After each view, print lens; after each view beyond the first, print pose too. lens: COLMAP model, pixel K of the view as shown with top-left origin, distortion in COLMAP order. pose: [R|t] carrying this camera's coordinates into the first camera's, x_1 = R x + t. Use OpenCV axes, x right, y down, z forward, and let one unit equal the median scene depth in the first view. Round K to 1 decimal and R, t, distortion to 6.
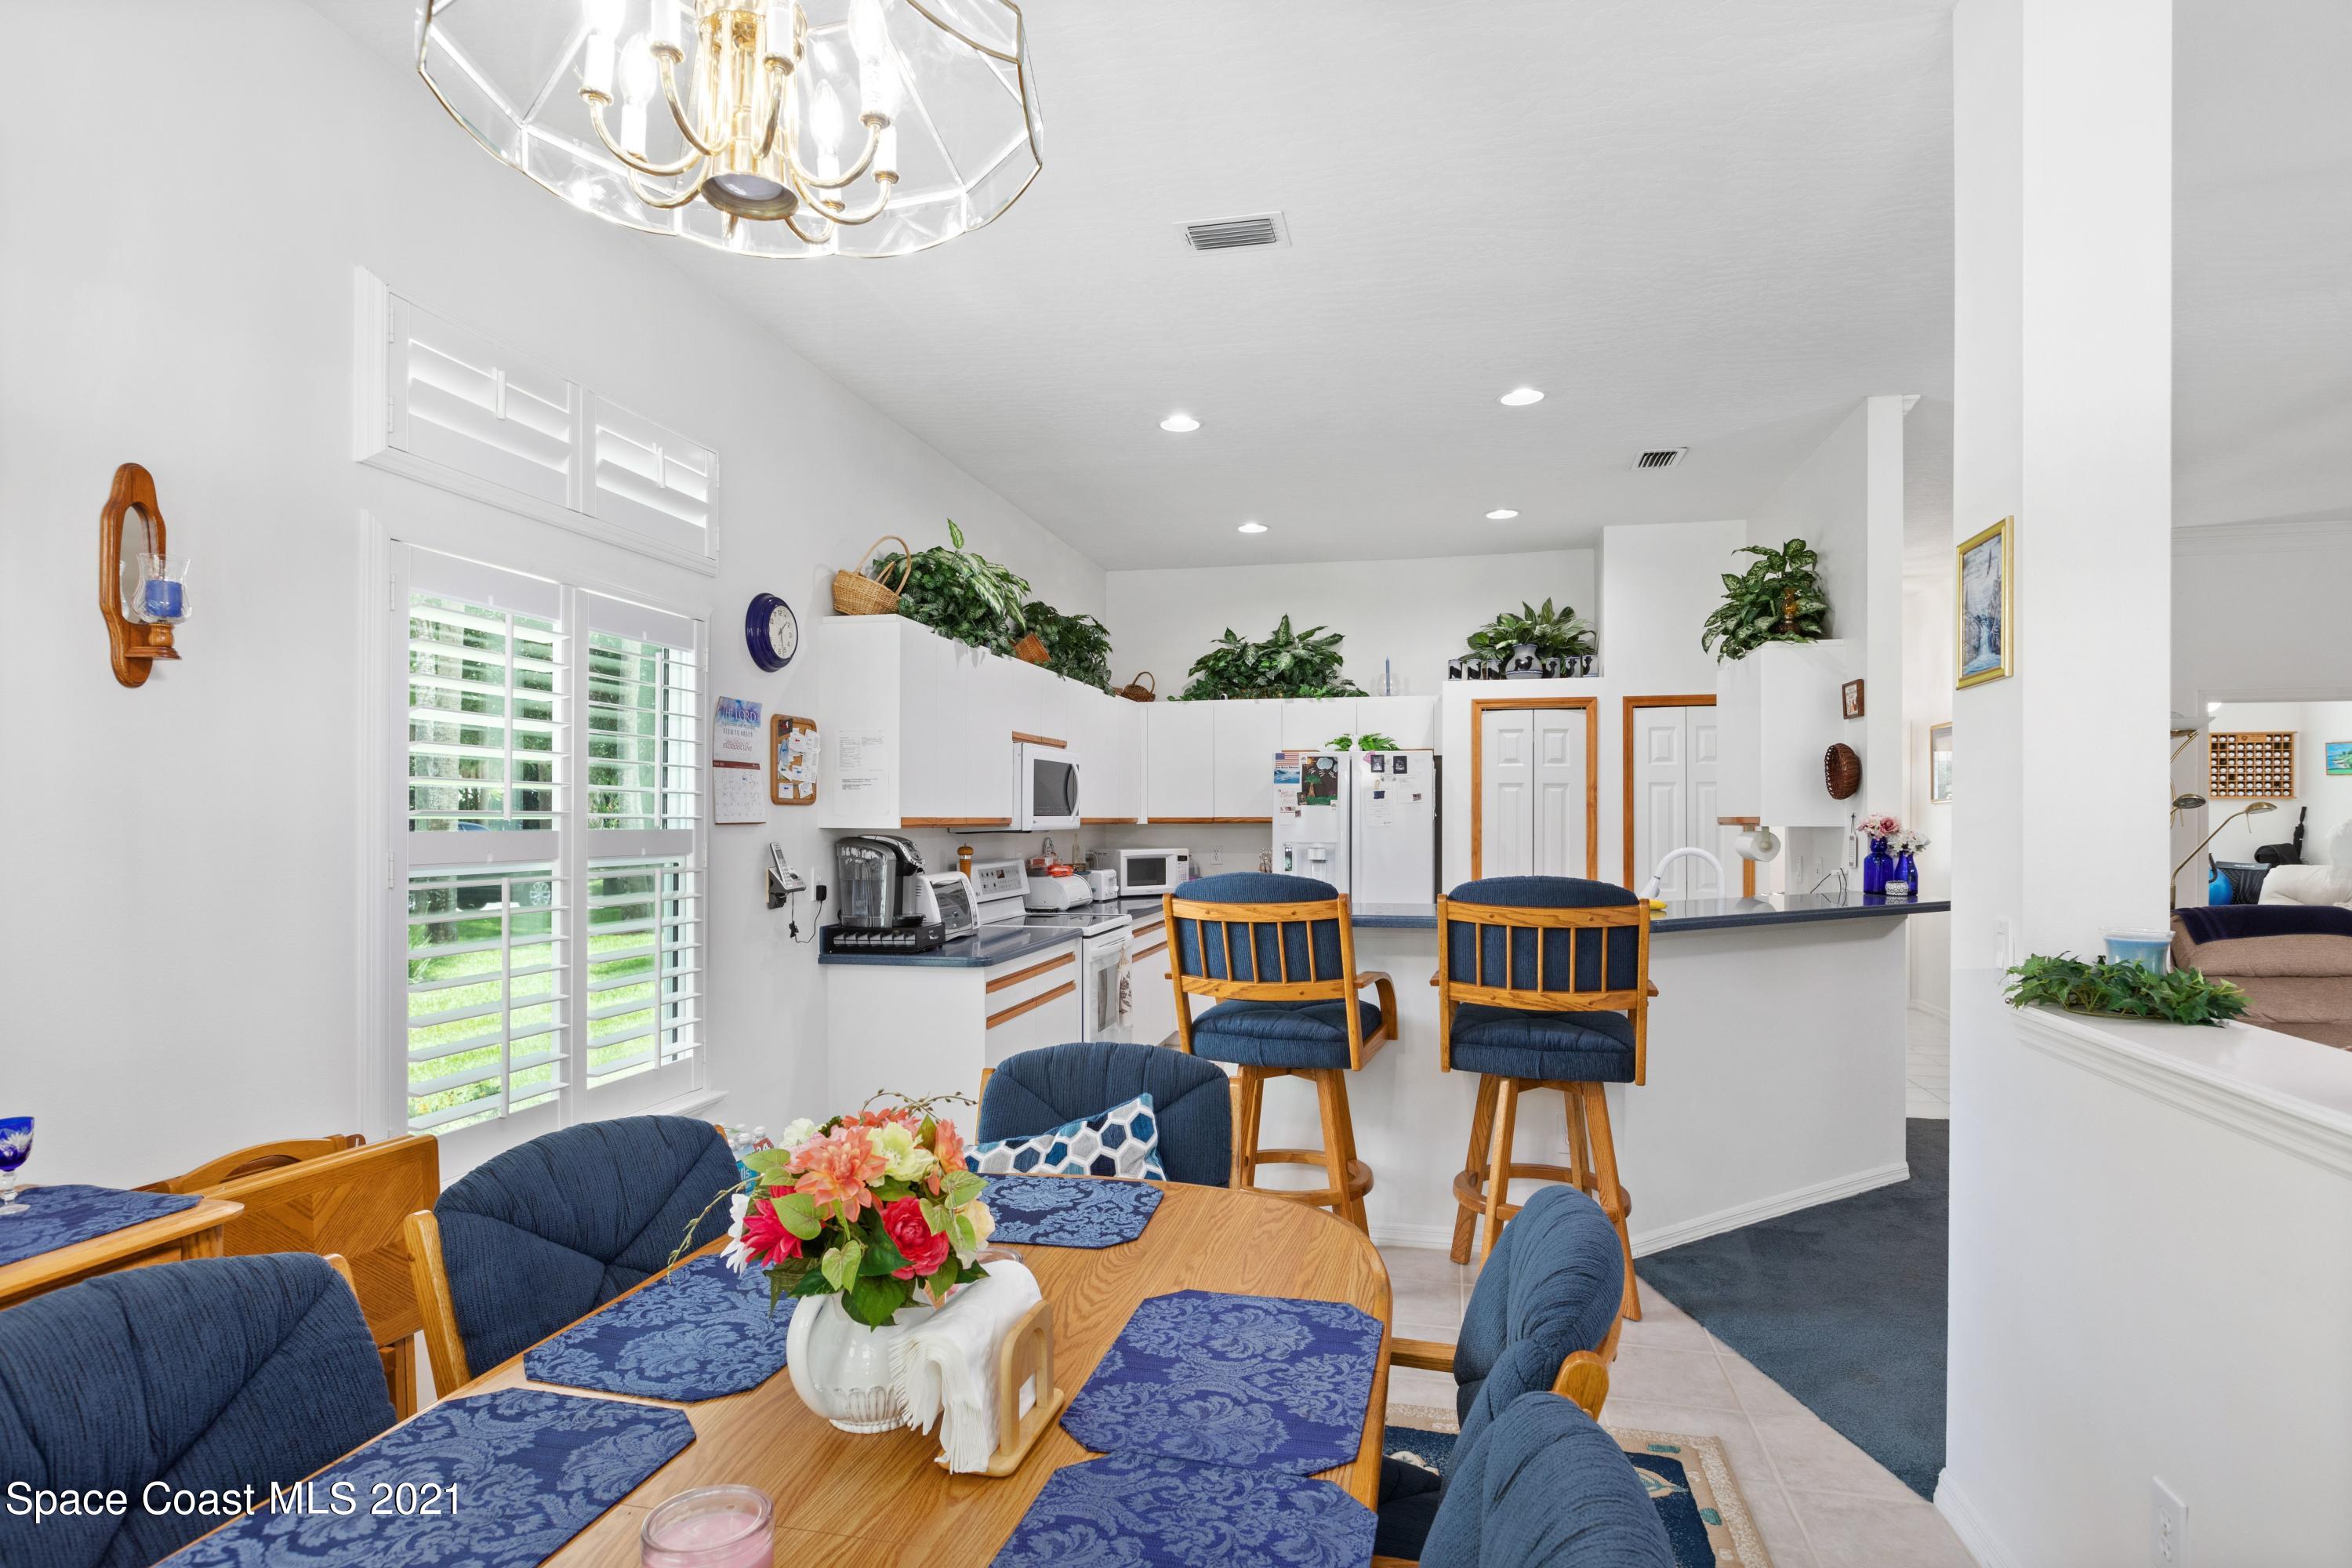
lens RADIAL K [[1222.7, 0, 1166.4], [0, 1222.7, 801.4], [0, 0, 1]] dist [0.001667, -0.000255]
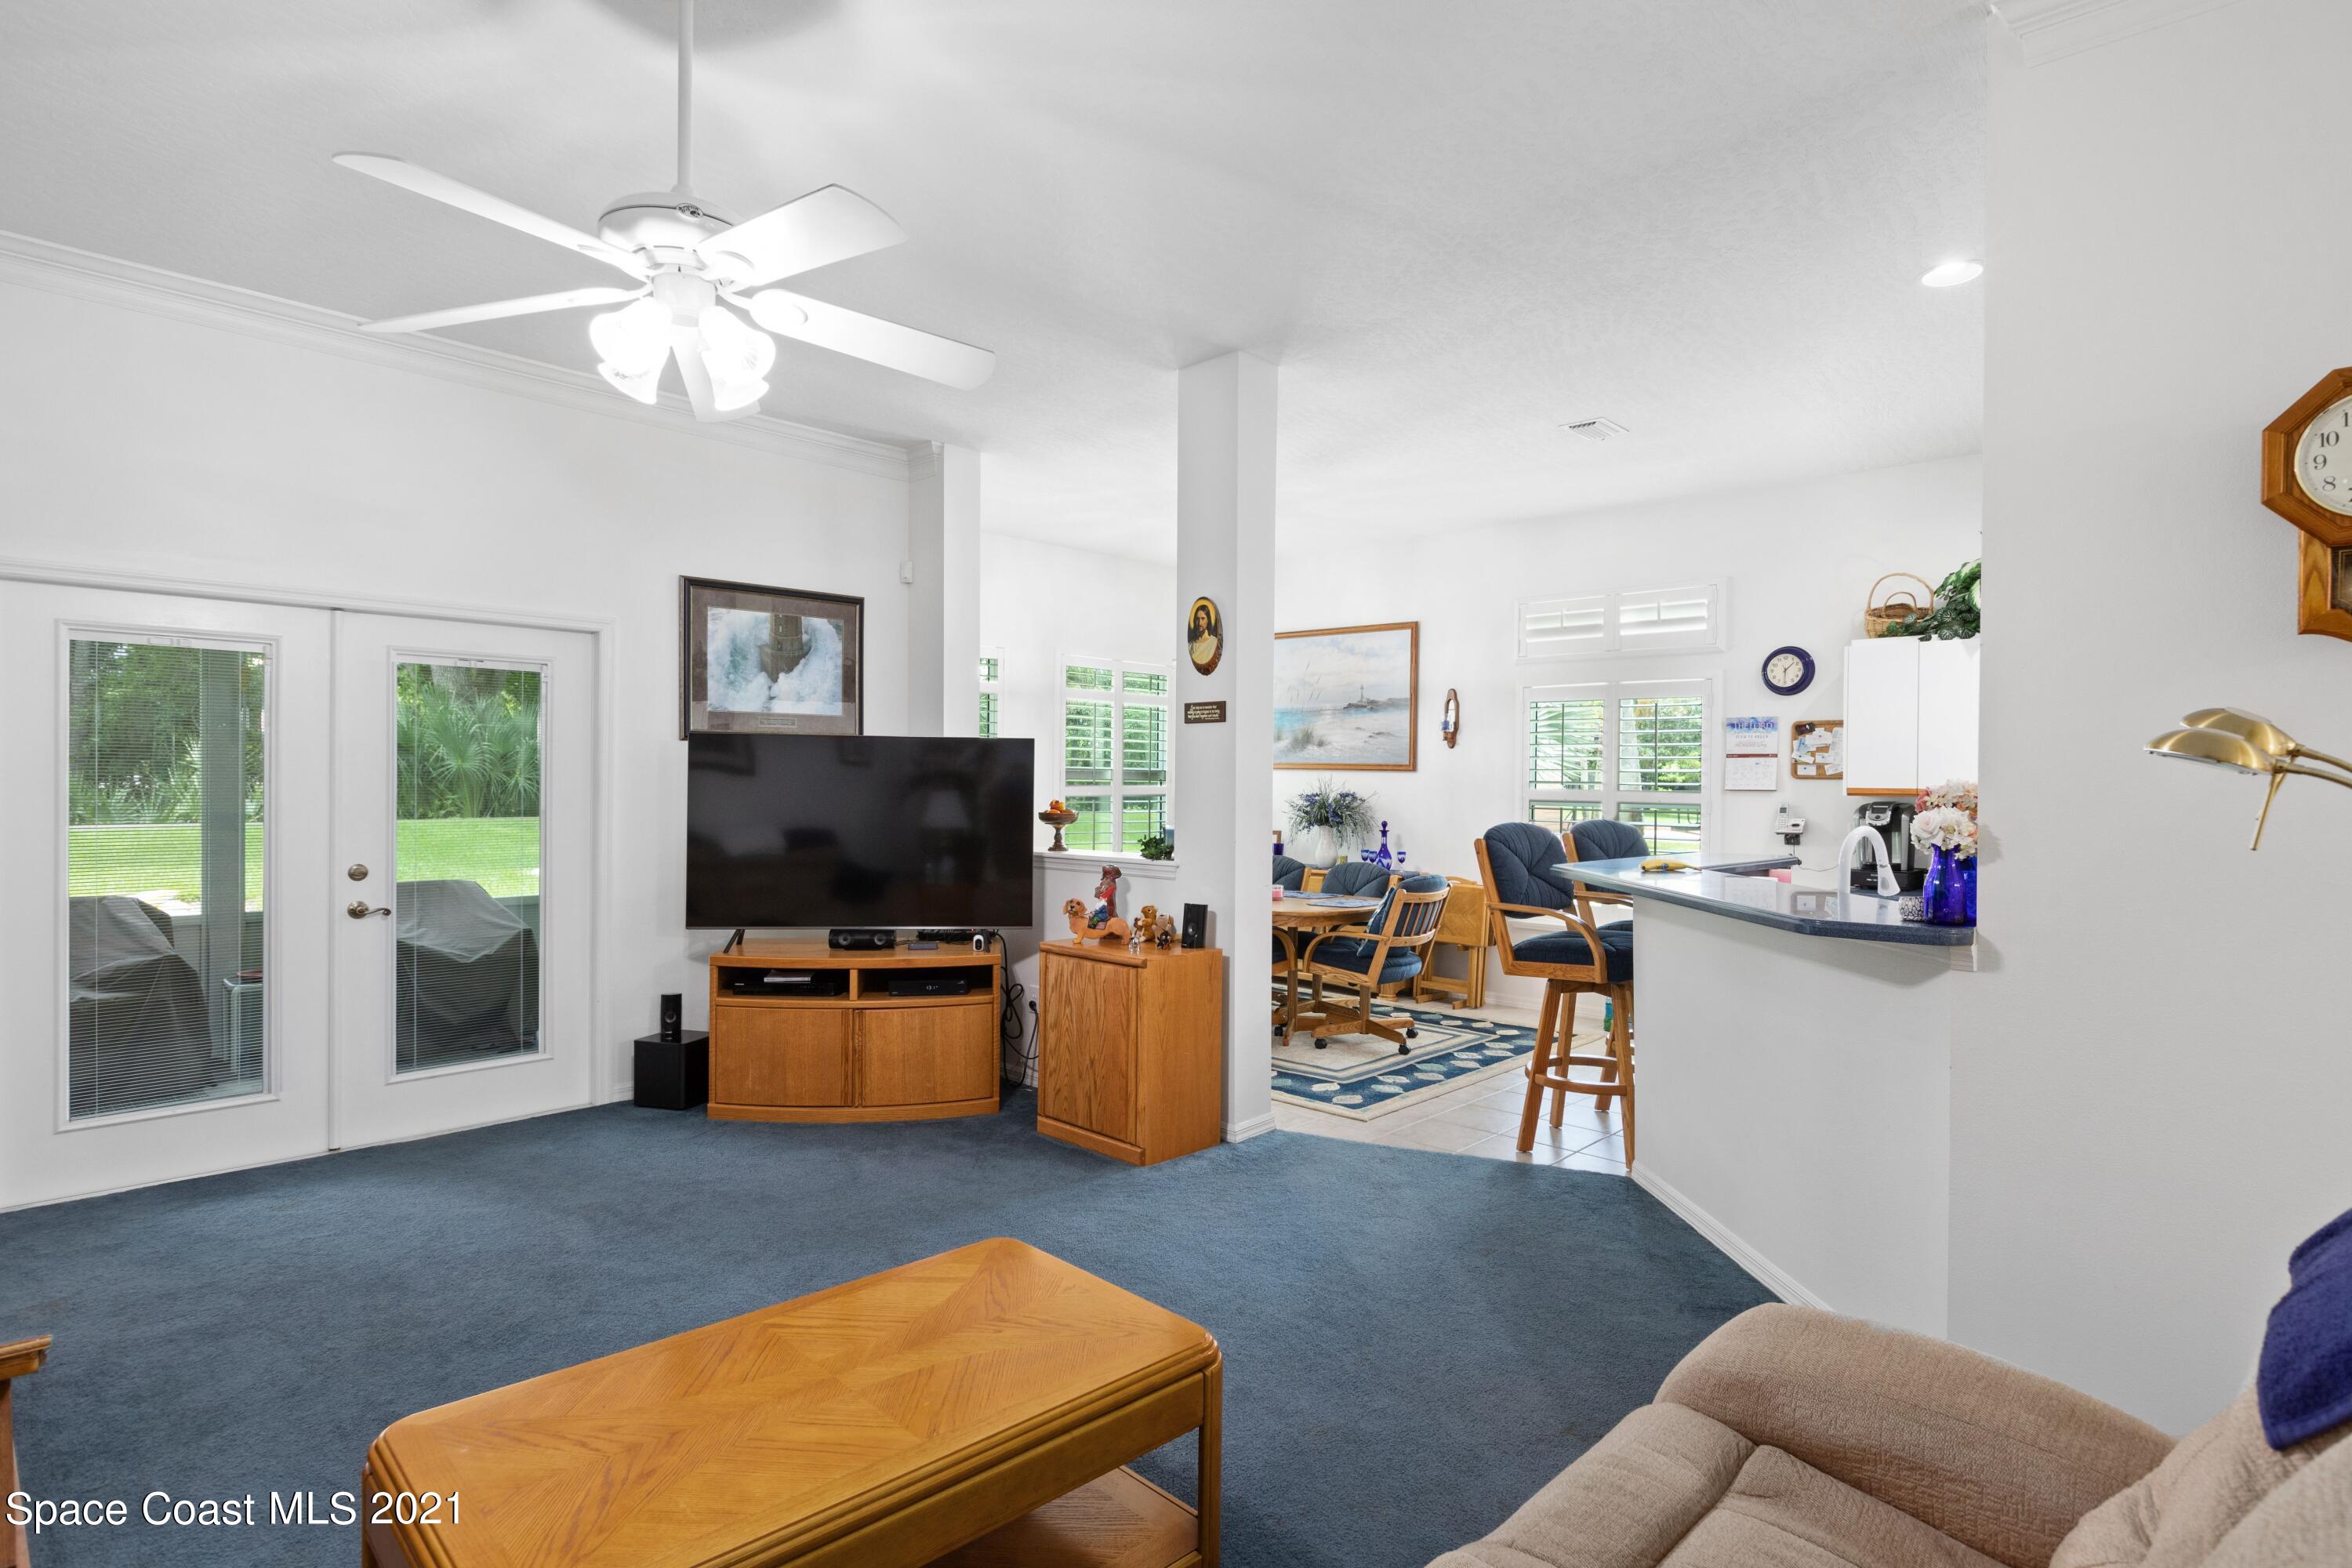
lens RADIAL K [[1203.4, 0, 1171.1], [0, 1203.4, 795.2], [0, 0, 1]] dist [-0.002277, -0.000581]
pose [[-0.500075, 0.005335, -0.865966, 1.806814], [0.000183, 0.999982, 0.006055, 0.017841], [0.865982, 0.002869, -0.500066, 1.373273]]
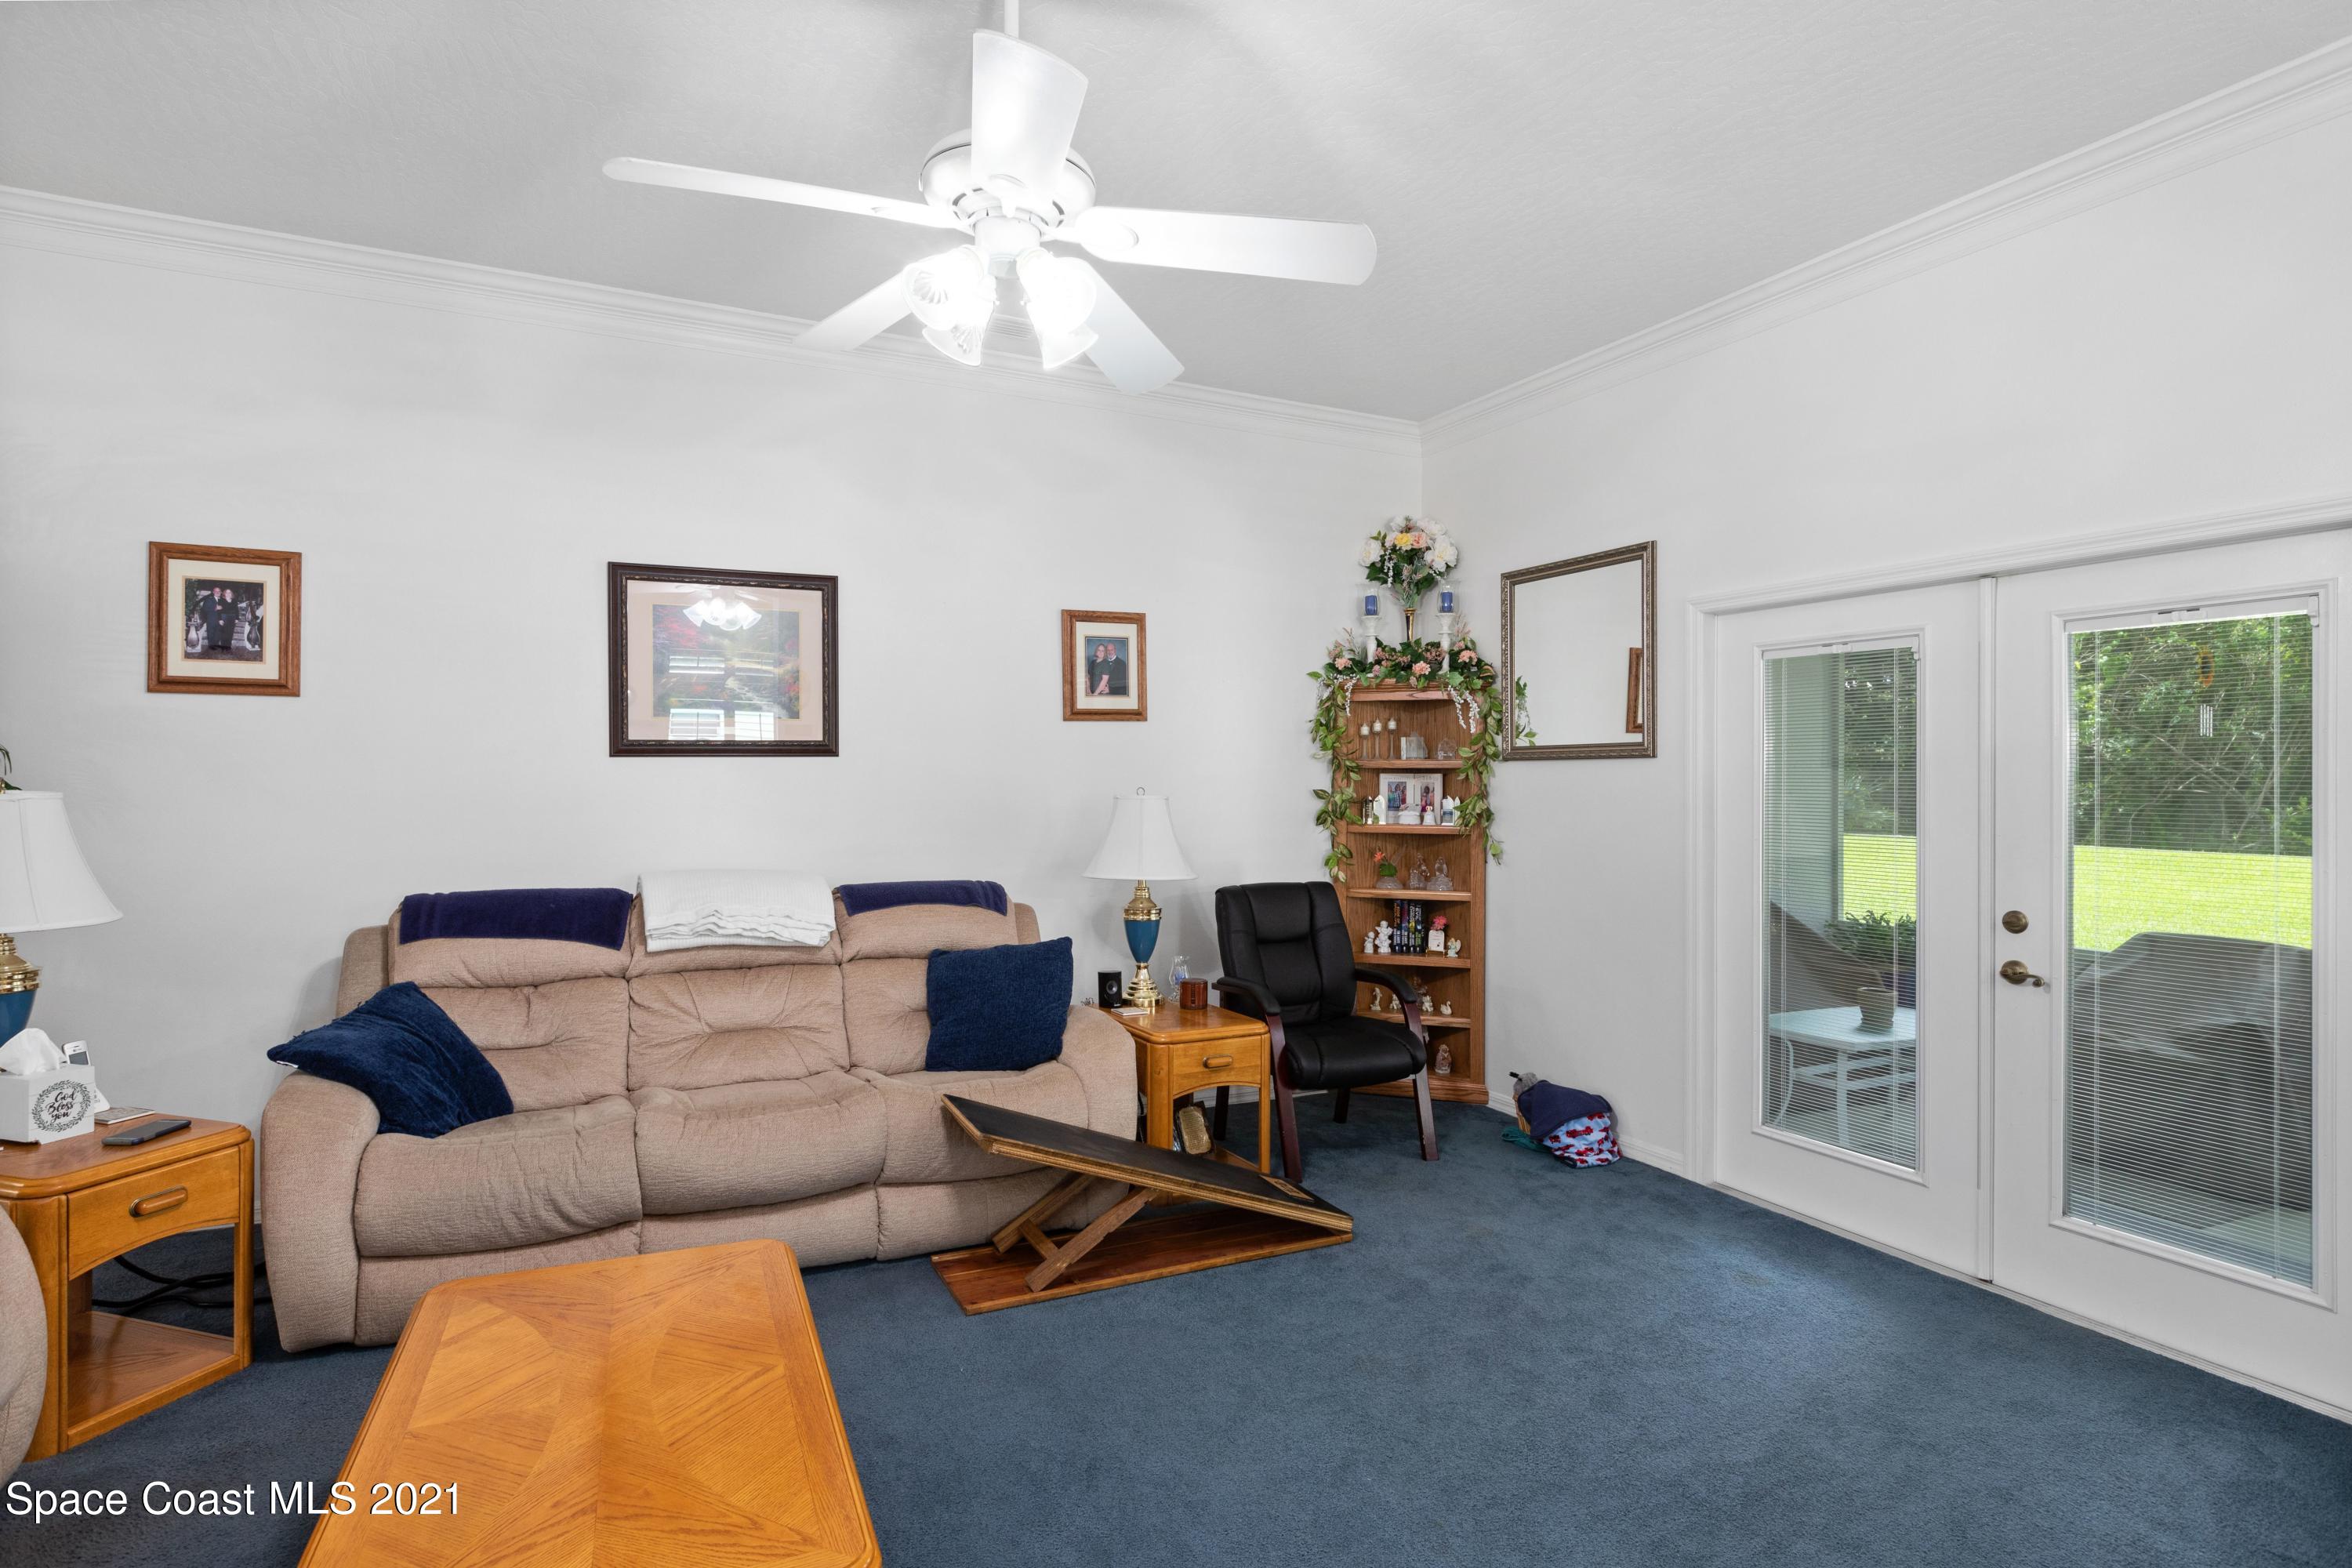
lens RADIAL K [[1205.5, 0, 1176.0], [0, 1205.5, 784.0], [0, 0, 1]] dist [-0.003392, 0.000183]
pose [[-0.638653, -0.006992, 0.769463, 0.756882], [-0.019889, 0.999775, -0.007423, 0.018366], [-0.769237, -0.020044, -0.638649, 1.091258]]
